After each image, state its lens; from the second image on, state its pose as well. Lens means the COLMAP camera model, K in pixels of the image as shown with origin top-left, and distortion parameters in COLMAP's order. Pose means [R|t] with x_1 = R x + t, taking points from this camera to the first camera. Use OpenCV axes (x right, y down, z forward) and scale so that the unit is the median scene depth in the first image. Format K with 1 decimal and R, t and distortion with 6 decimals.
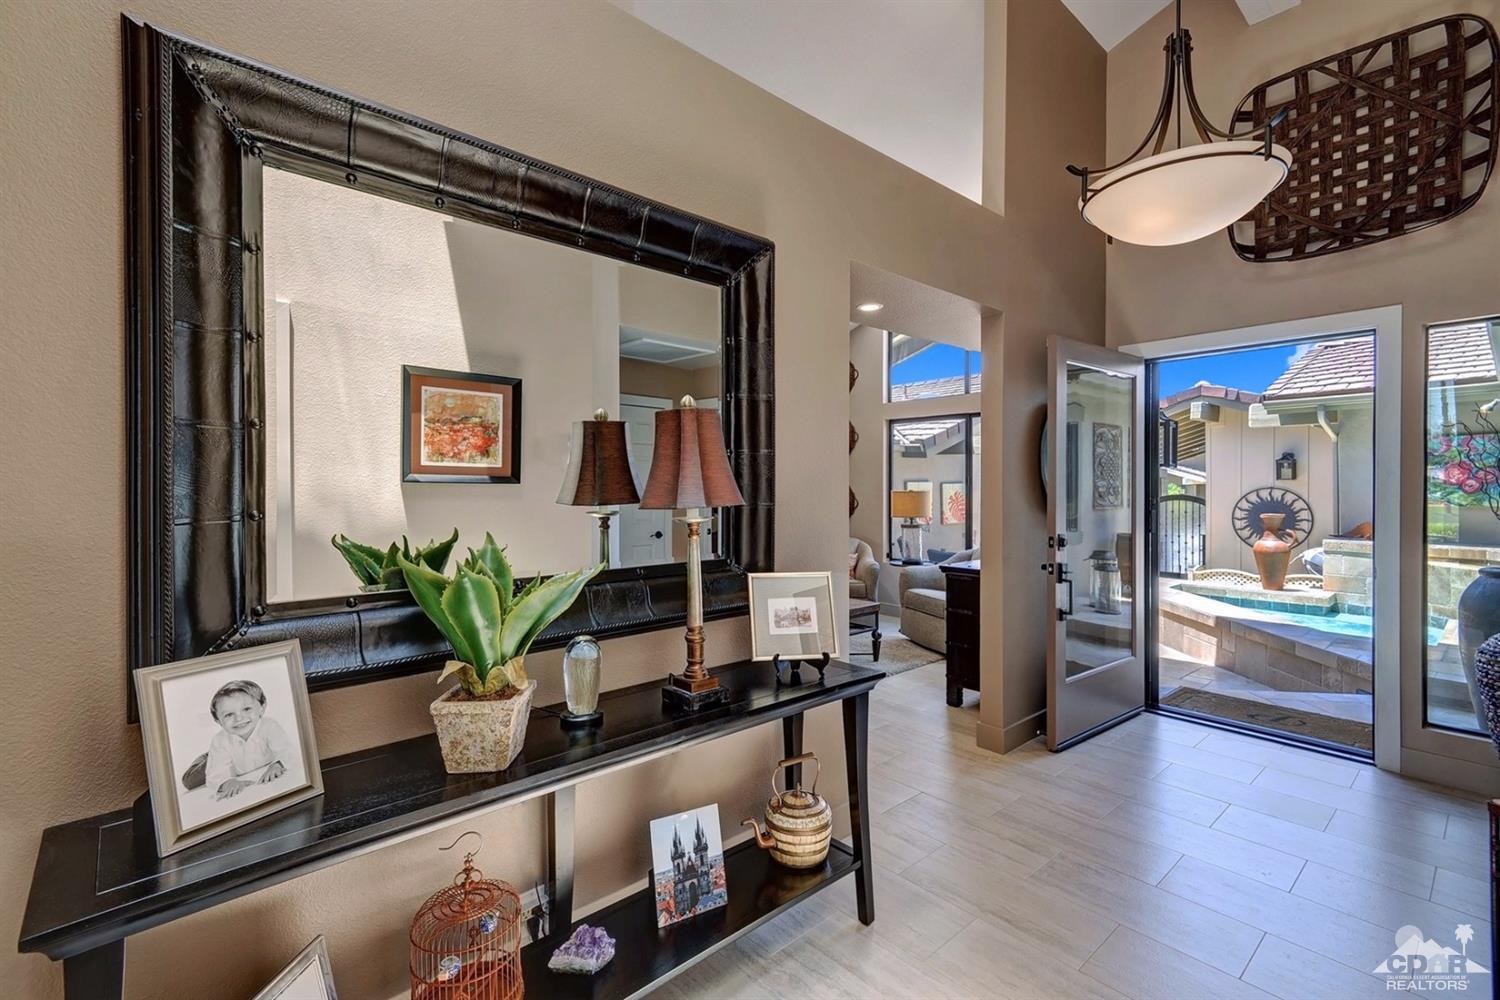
lens RADIAL K [[689.9, 0, 739.0], [0, 689.9, 490.3], [0, 0, 1]] dist [0.022175, -0.000956]
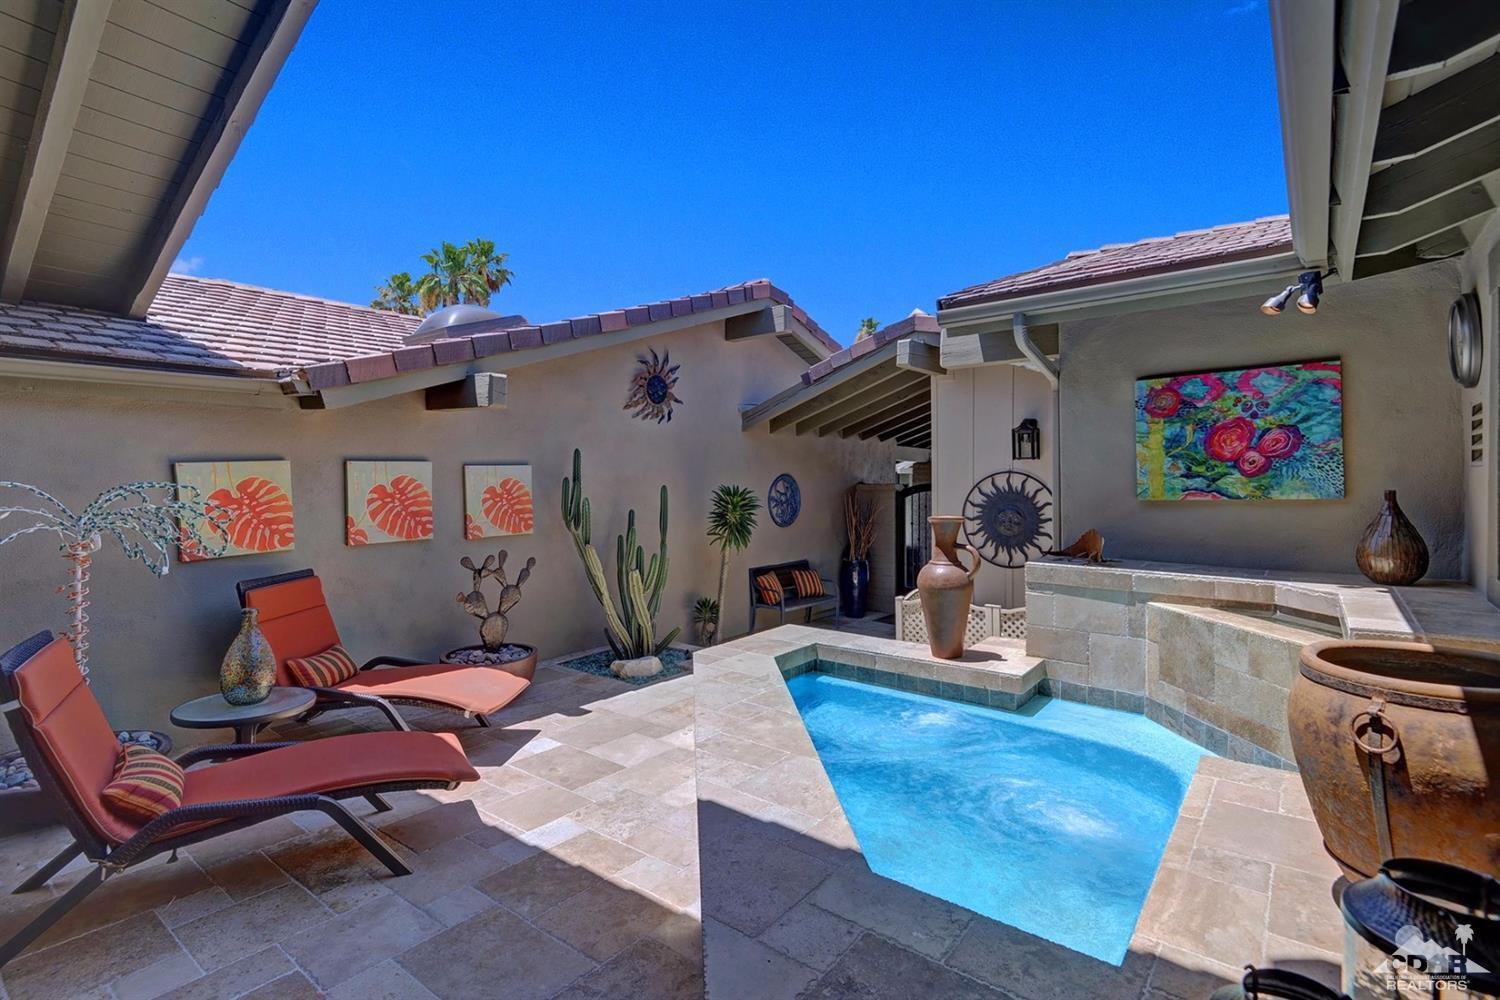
lens RADIAL K [[689.9, 0, 760.1], [0, 689.9, 490.2], [0, 0, 1]] dist [0.022175, -0.000956]
pose [[0.987083, -0.008935, 0.159961, 0.587813], [0.007036, 0.999898, 0.012433, 0.005724], [-0.160056, -0.011147, 0.987045, 0.540849]]
